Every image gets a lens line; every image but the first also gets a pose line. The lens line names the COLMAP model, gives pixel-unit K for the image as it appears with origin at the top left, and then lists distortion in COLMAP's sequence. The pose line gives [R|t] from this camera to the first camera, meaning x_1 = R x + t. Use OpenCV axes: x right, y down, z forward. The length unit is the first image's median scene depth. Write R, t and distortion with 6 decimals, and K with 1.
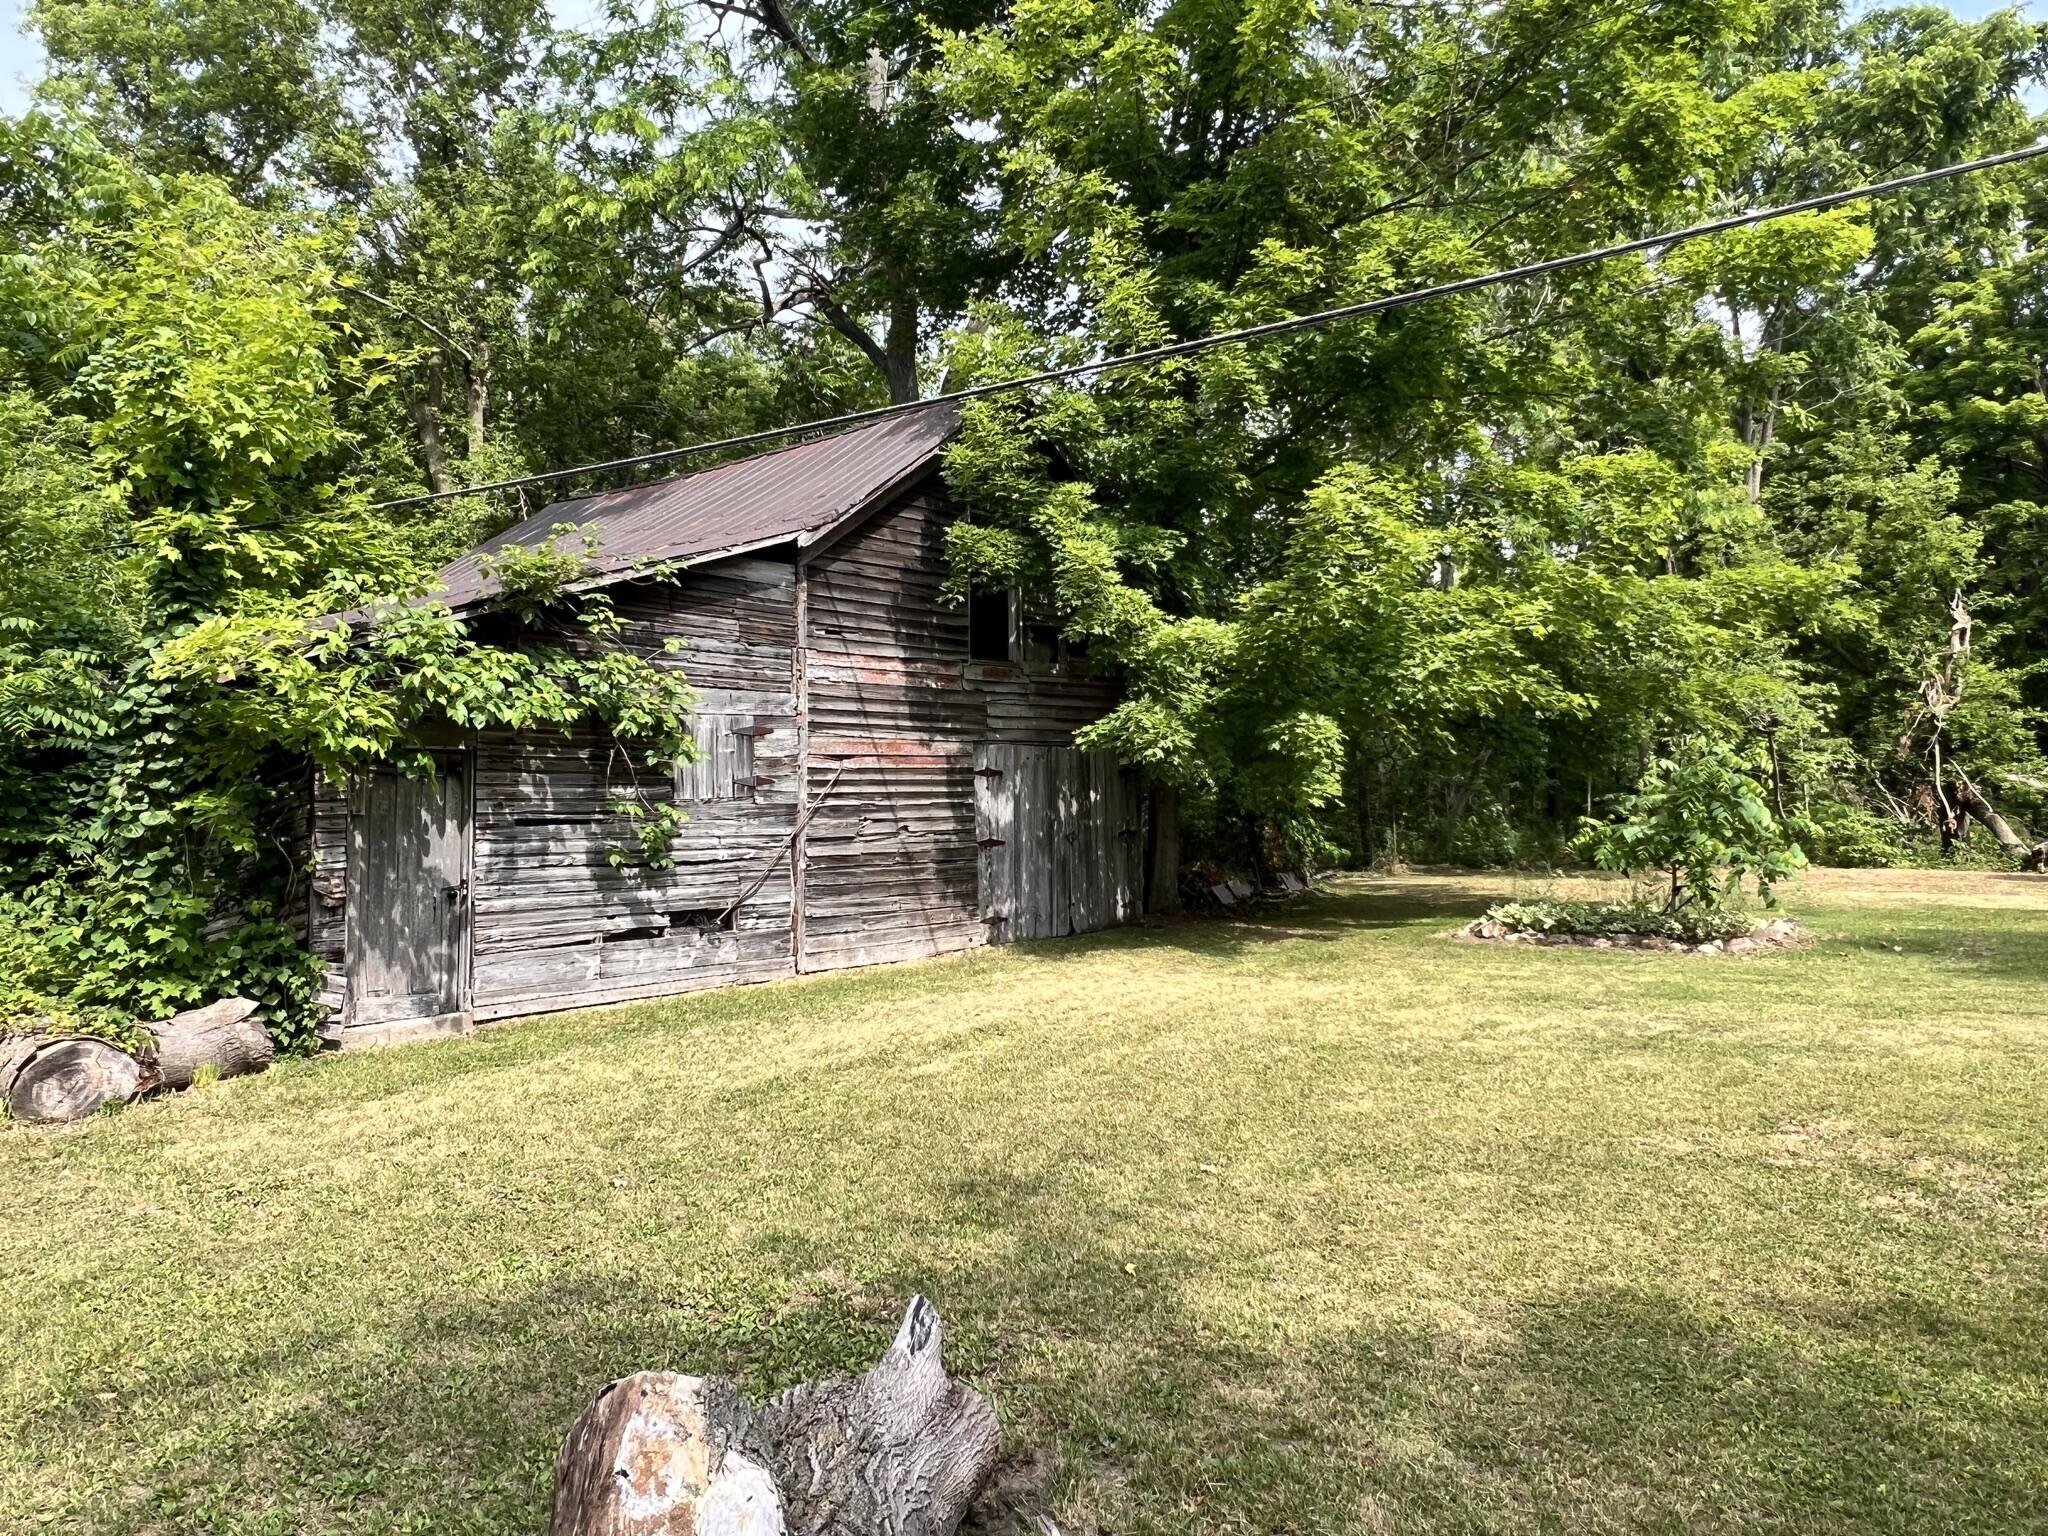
lens RADIAL K [[1326.5, 0, 1027.4], [0, 1326.5, 771.5], [0, 0, 1]] dist [-0.006642, 0.000203]
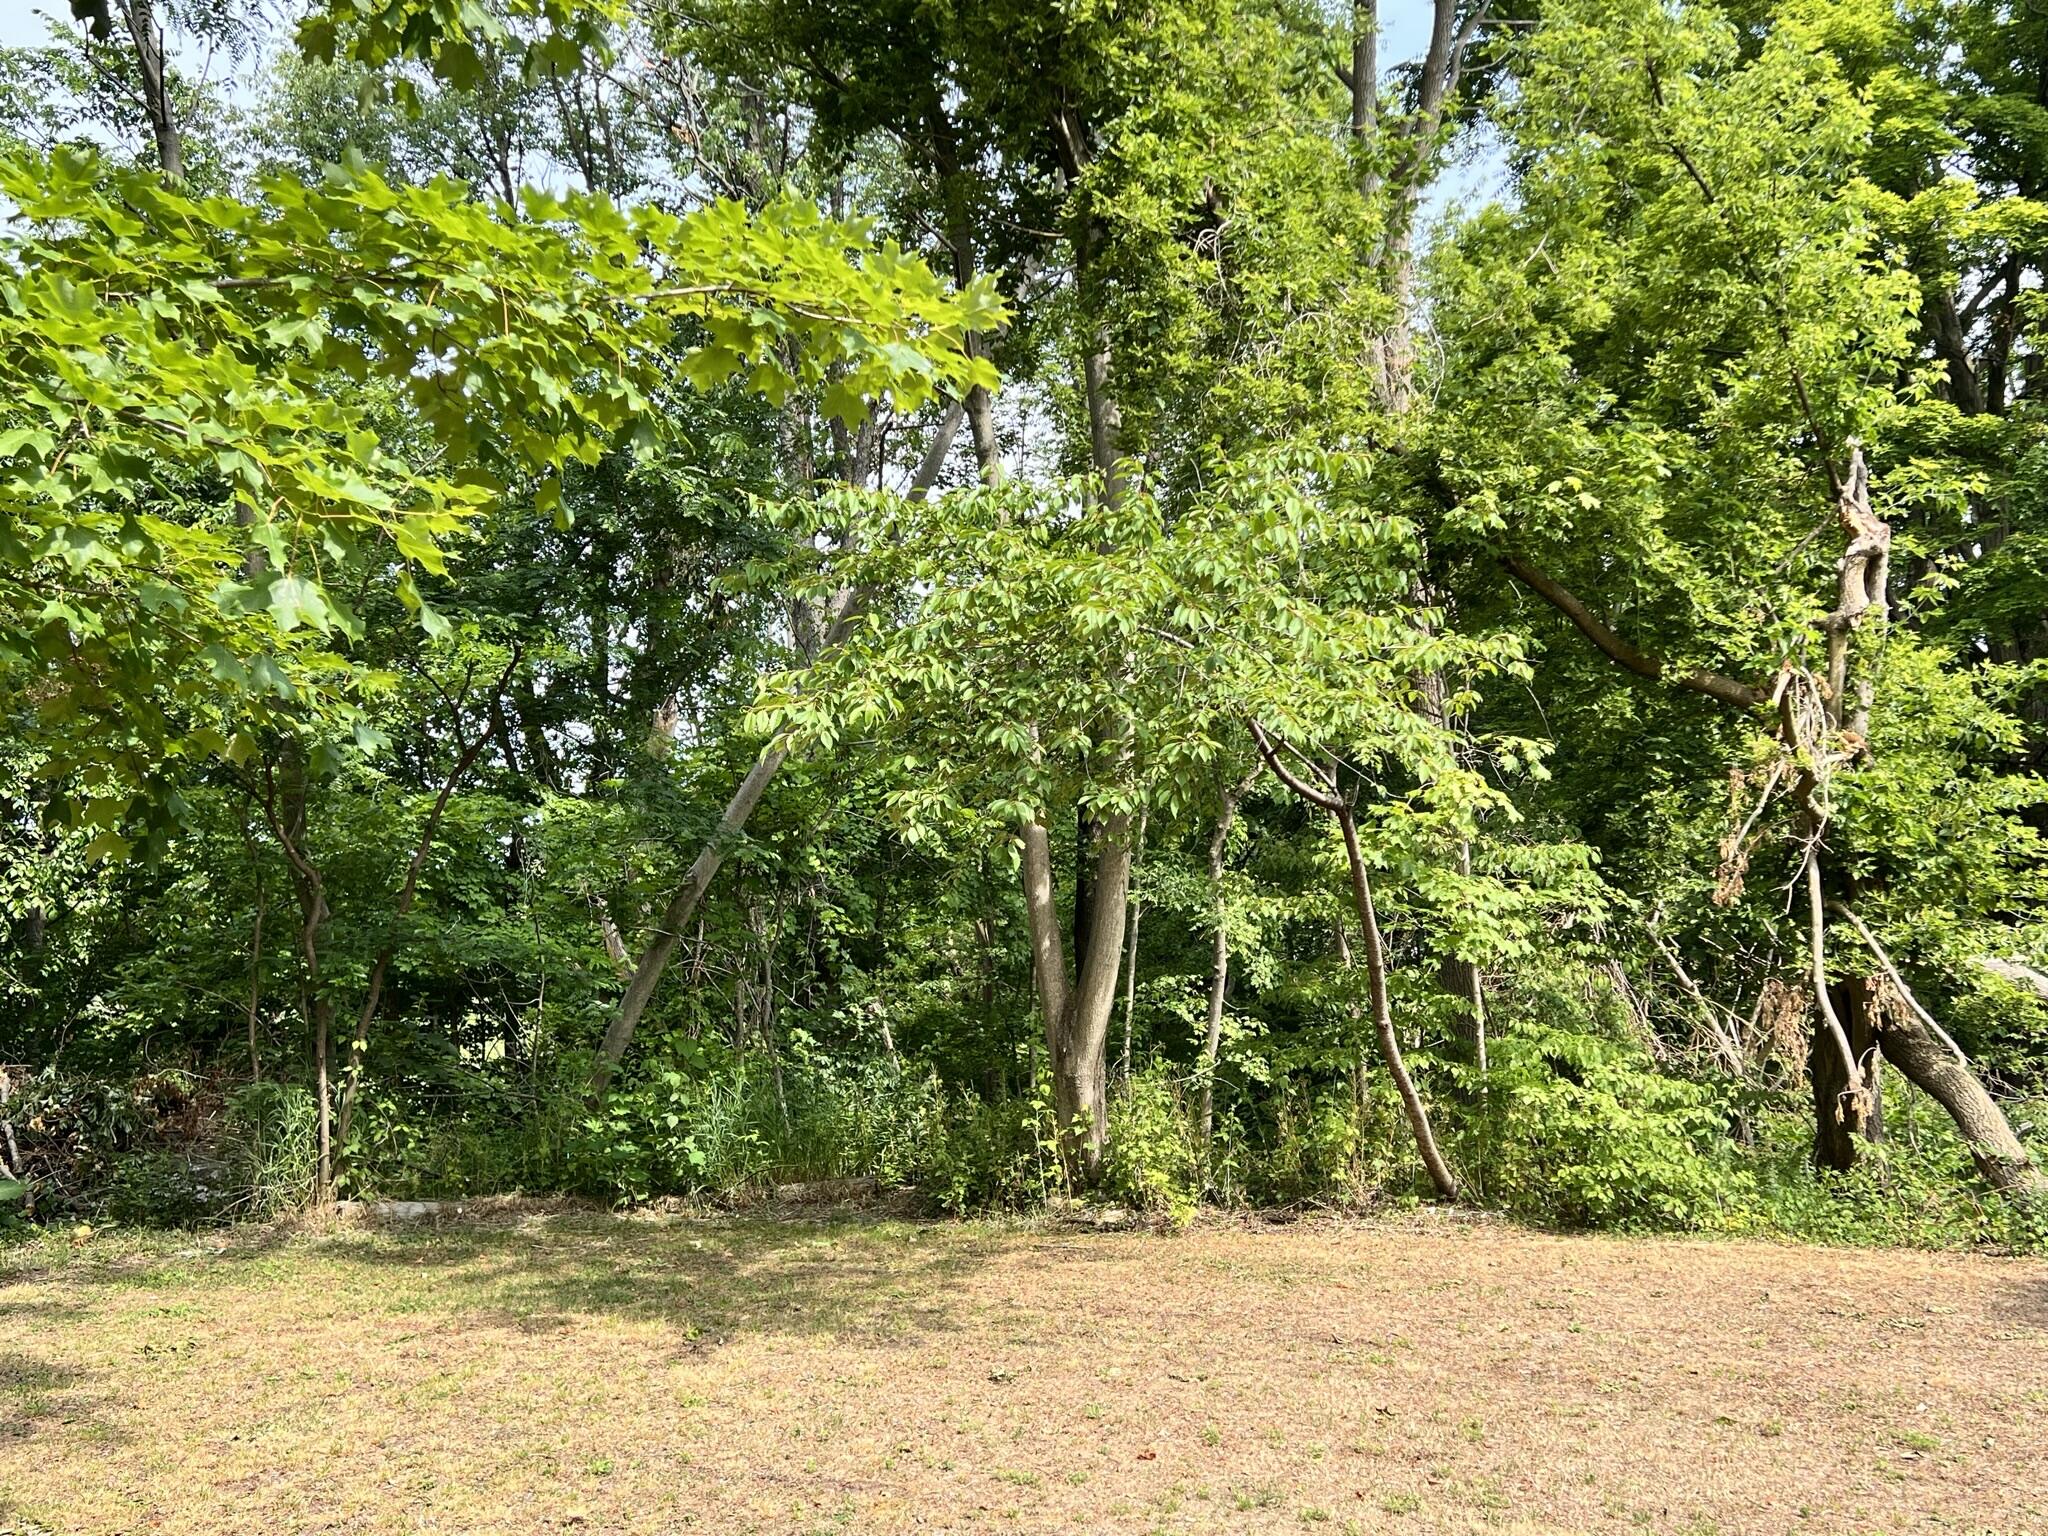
lens RADIAL K [[1901.7, 0, 1022.2], [0, 1901.7, 768.3], [0, 0, 1]] dist [0.007572, 0.000000]
pose [[0.973170, 0.039069, 0.226744, 0.365288], [-0.021529, 0.996617, -0.079319, -0.002097], [-0.229076, 0.072309, 0.970719, 0.552153]]
